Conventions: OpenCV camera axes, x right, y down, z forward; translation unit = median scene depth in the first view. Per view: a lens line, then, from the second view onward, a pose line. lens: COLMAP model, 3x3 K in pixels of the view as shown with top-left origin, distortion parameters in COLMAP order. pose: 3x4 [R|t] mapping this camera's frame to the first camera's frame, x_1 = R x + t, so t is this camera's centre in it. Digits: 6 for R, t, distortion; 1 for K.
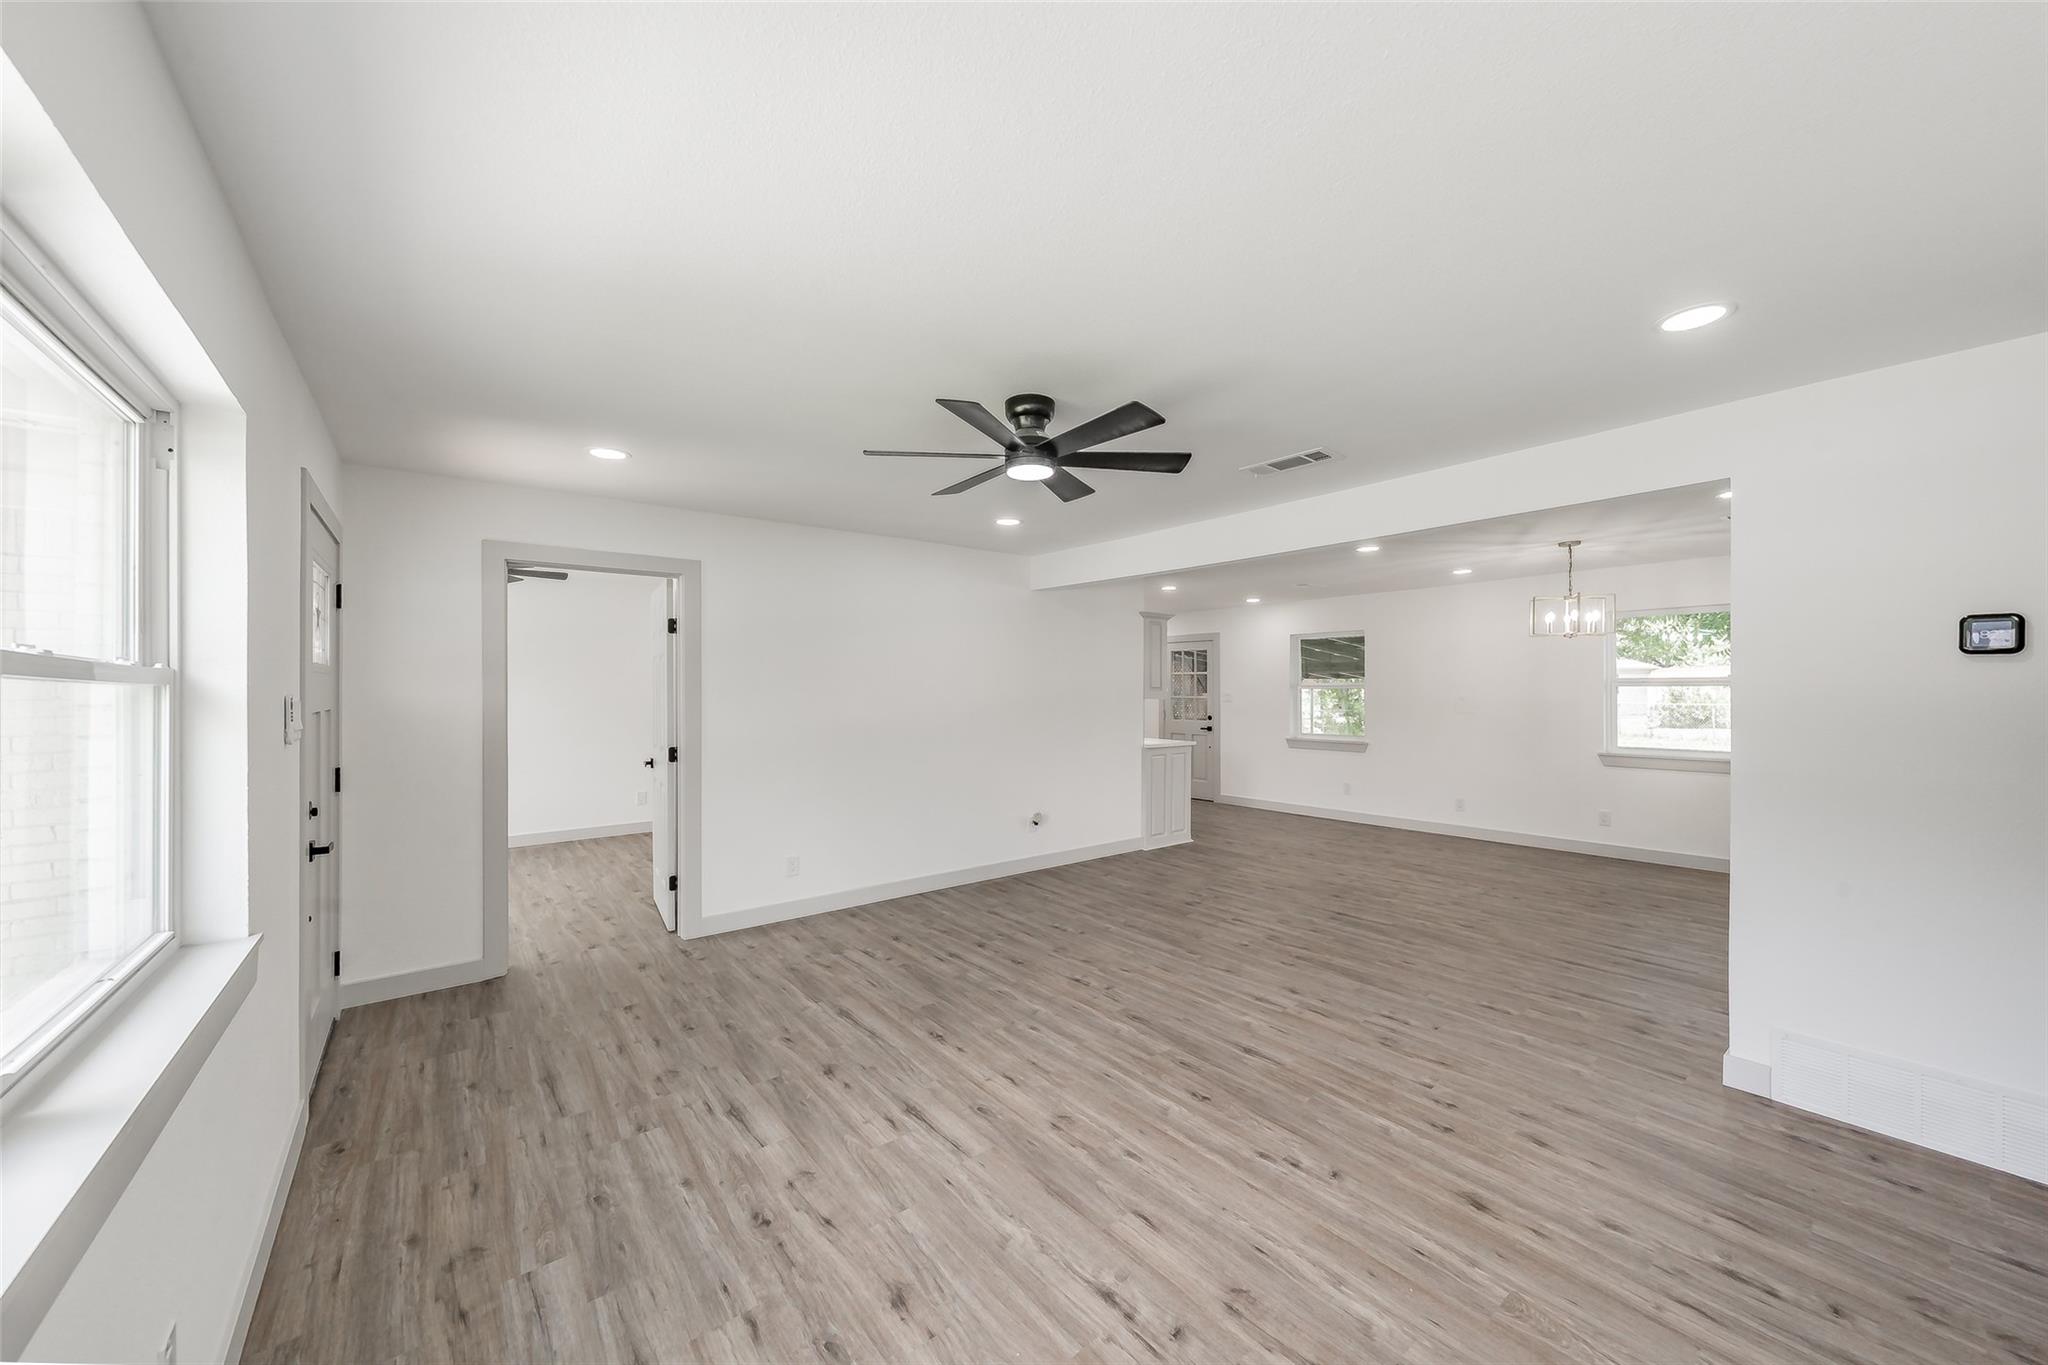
lens RADIAL K [[754.5, 0, 1046.6], [0, 754.5, 686.3], [0, 0, 1]] dist [-0.000280, -0.000016]
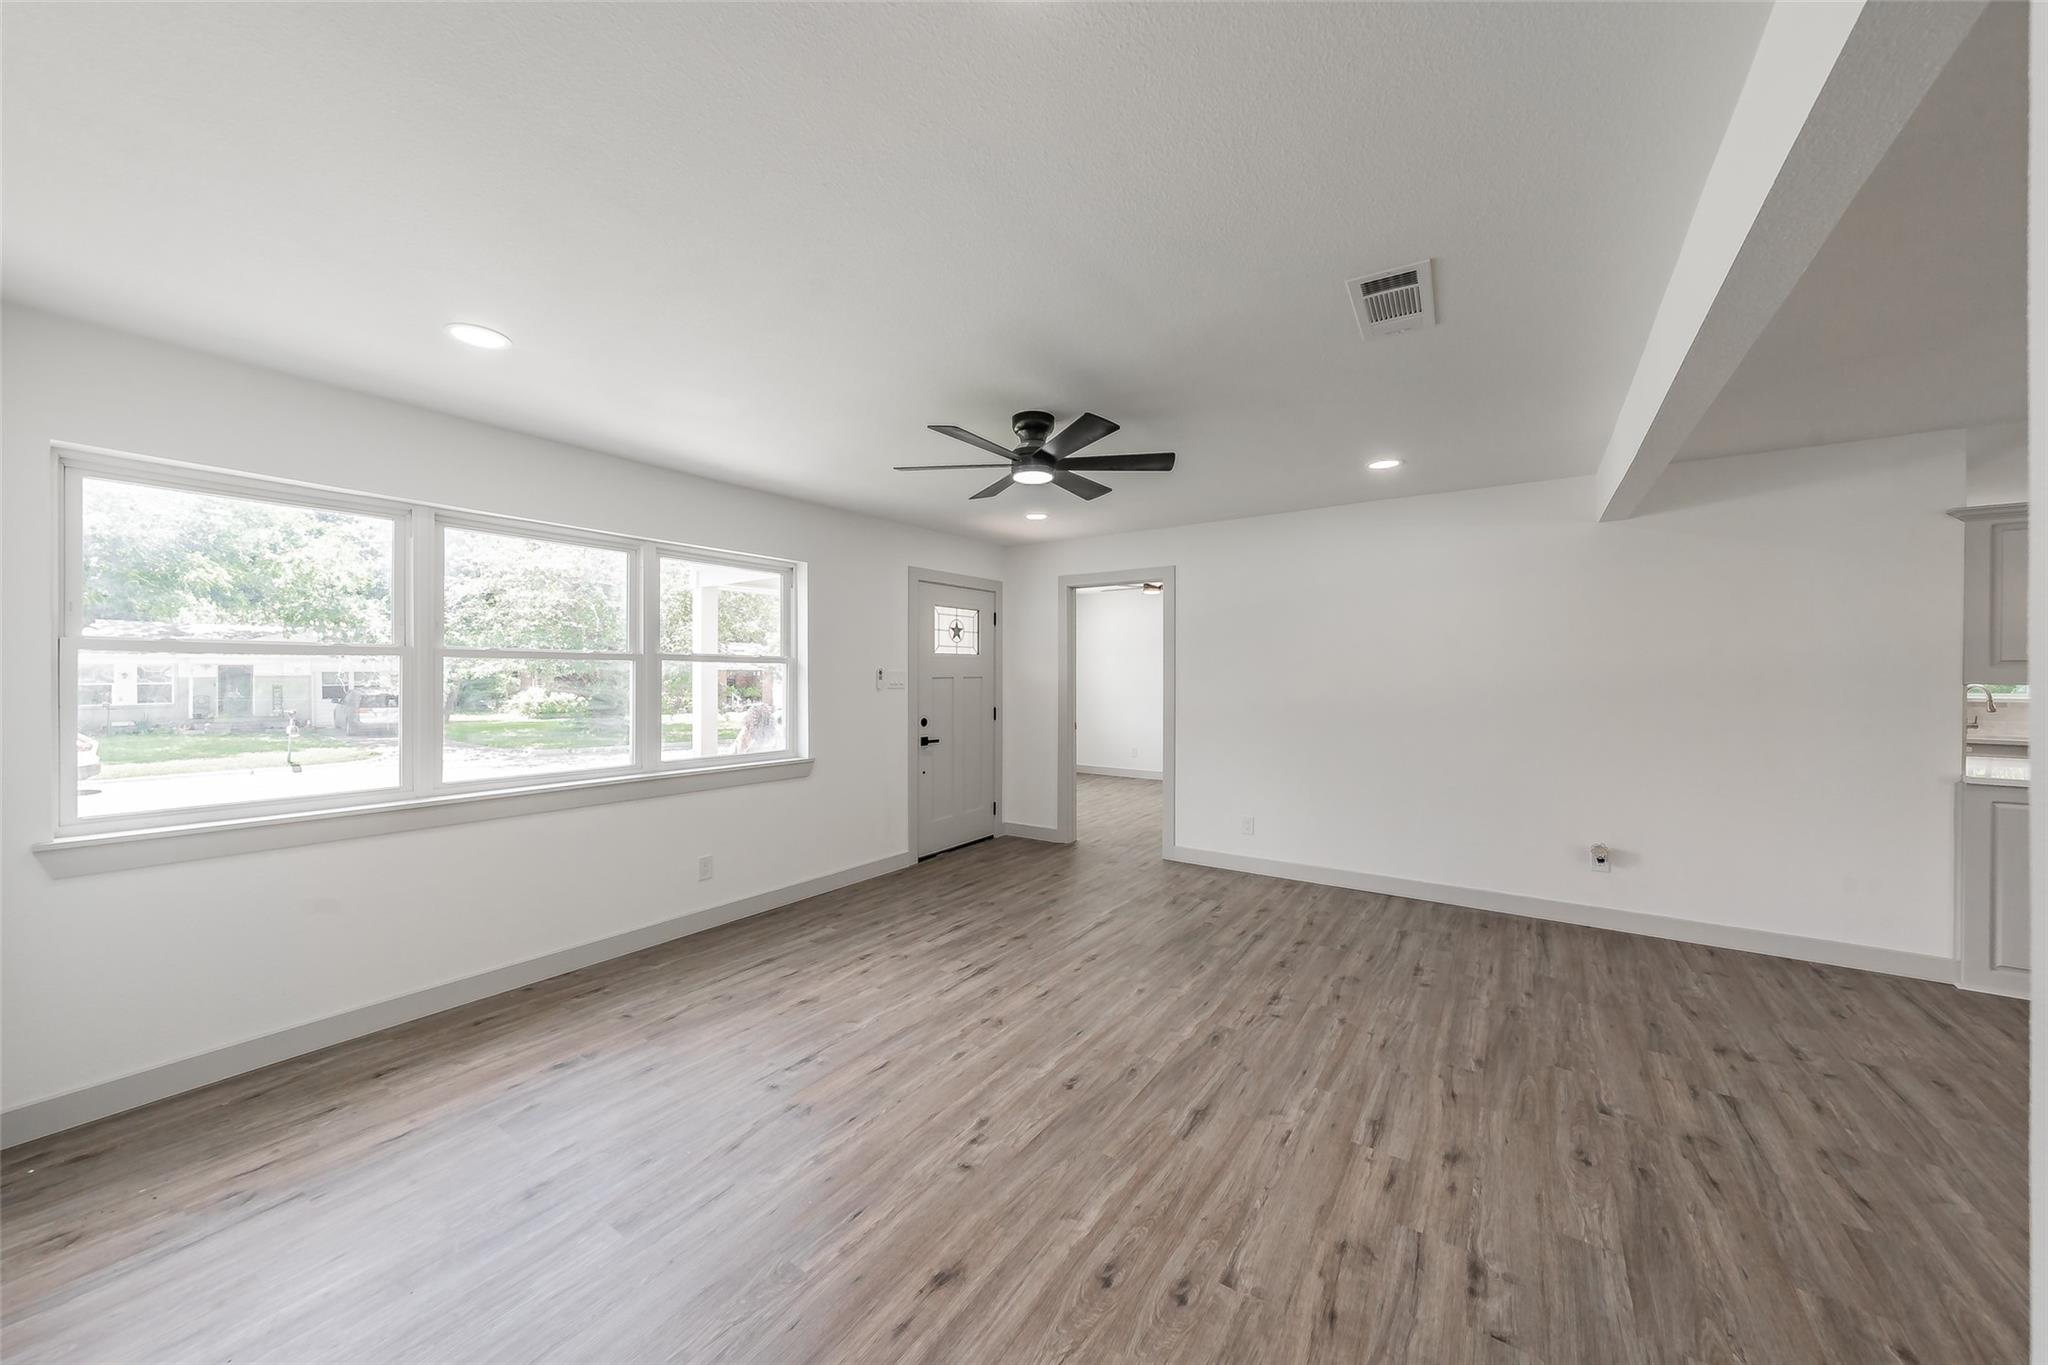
lens RADIAL K [[720.8, 0, 1011.8], [0, 720.8, 672.0], [0, 0, 1]] dist [-0.001221, -0.000242]
pose [[0.264299, 0.000899, -0.964440, 0.837618], [0.002698, 0.999995, 0.001671, 0.012322], [0.964437, -0.003043, 0.264295, 0.535256]]
